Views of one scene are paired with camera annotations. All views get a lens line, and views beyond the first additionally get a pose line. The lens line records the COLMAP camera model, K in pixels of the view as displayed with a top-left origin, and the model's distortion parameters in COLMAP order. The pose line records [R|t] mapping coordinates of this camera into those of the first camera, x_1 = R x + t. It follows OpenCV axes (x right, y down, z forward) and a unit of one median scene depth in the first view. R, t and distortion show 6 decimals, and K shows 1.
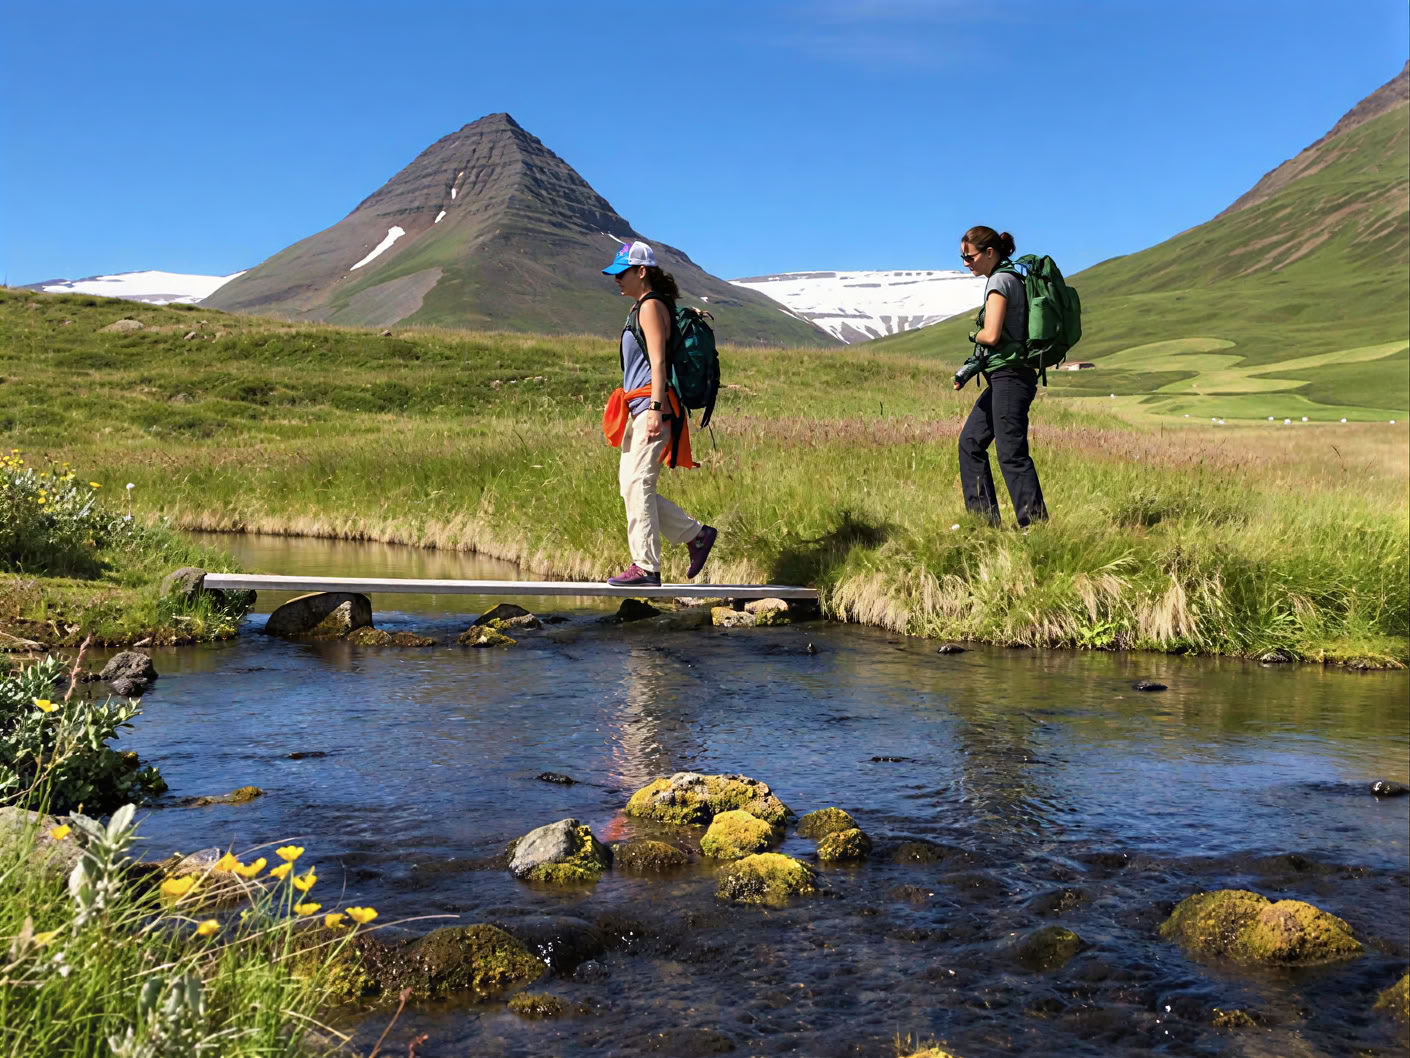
lens RADIAL K [[1795.5, 0, 705.0], [0, 1795.5, 529.0], [0, 0, 1]] dist [0.085880, -0.023512]
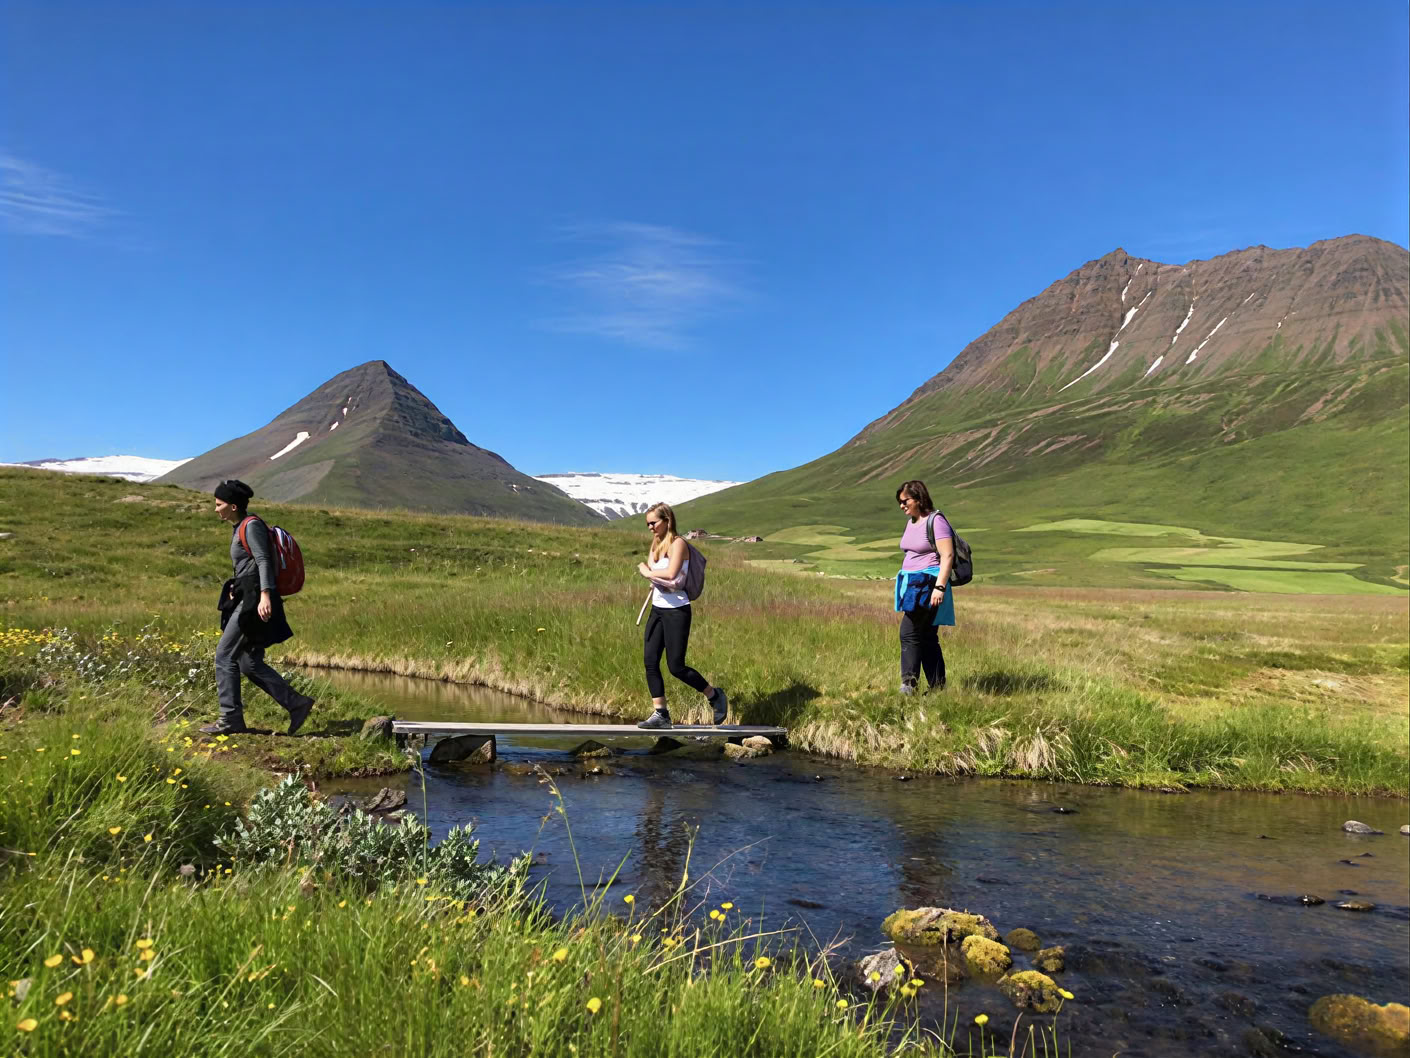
lens RADIAL K [[1180.4, 0, 705.0], [0, 1180.4, 529.0], [0, 0, 1]] dist [0.037089, -0.003747]
pose [[0.985015, 0.030634, 0.169725, -0.101511], [-0.014788, 0.995476, -0.093854, -0.022826], [-0.171832, 0.089938, 0.981012, 0.007528]]
